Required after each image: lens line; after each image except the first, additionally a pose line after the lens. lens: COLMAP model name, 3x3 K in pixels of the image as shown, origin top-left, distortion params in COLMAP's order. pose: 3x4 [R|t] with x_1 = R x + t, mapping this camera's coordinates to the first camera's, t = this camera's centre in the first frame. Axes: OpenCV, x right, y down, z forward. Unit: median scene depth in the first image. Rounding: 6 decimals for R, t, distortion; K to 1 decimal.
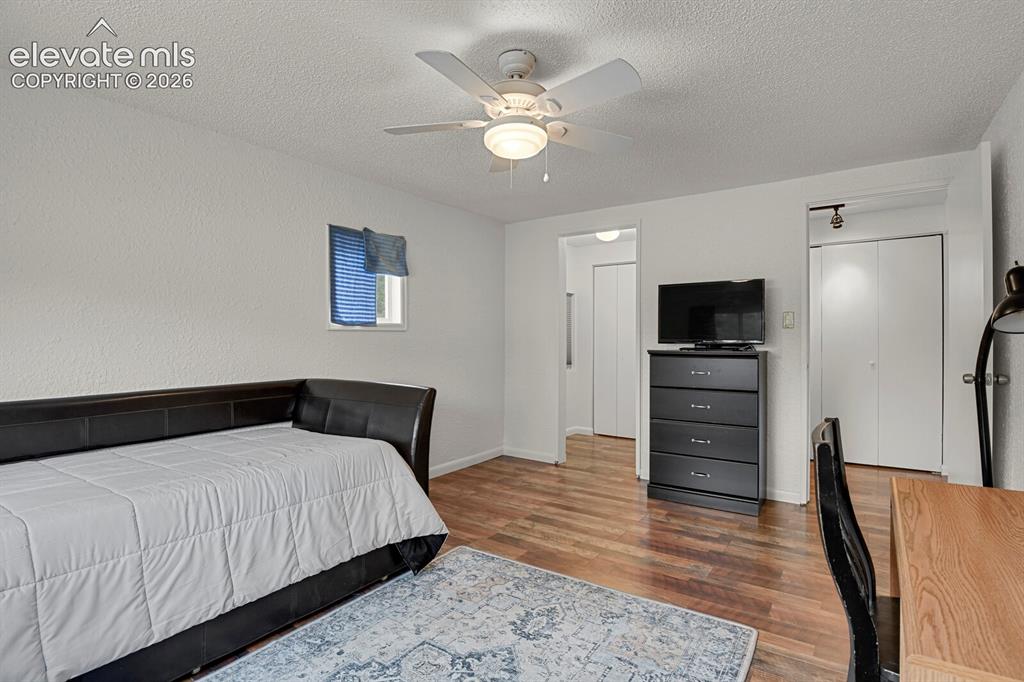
lens RADIAL K [[500.8, 0, 518.3], [0, 500.8, 338.5], [0, 0, 1]] dist [-0.025230, -0.001385]
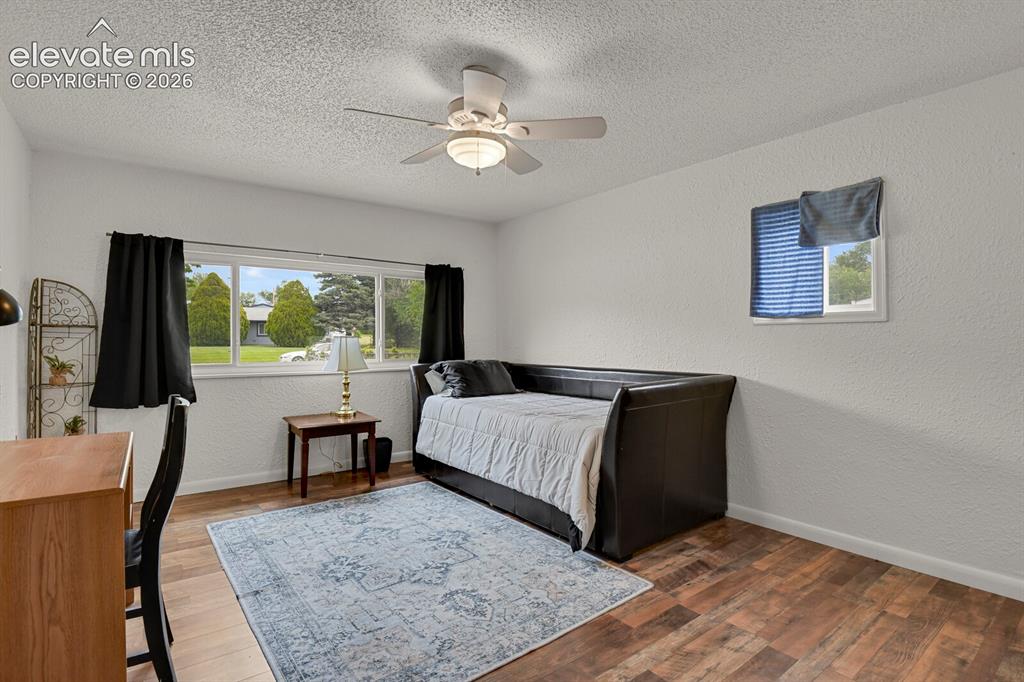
lens RADIAL K [[500.8, 0, 518.1], [0, 500.8, 339.5], [0, 0, 1]] dist [-0.025230, -0.001385]
pose [[-0.301711, 0.006068, -0.953380, 0.803209], [0.002447, 0.999981, 0.005590, 0.005040], [0.953396, -0.000646, -0.301721, 1.131003]]
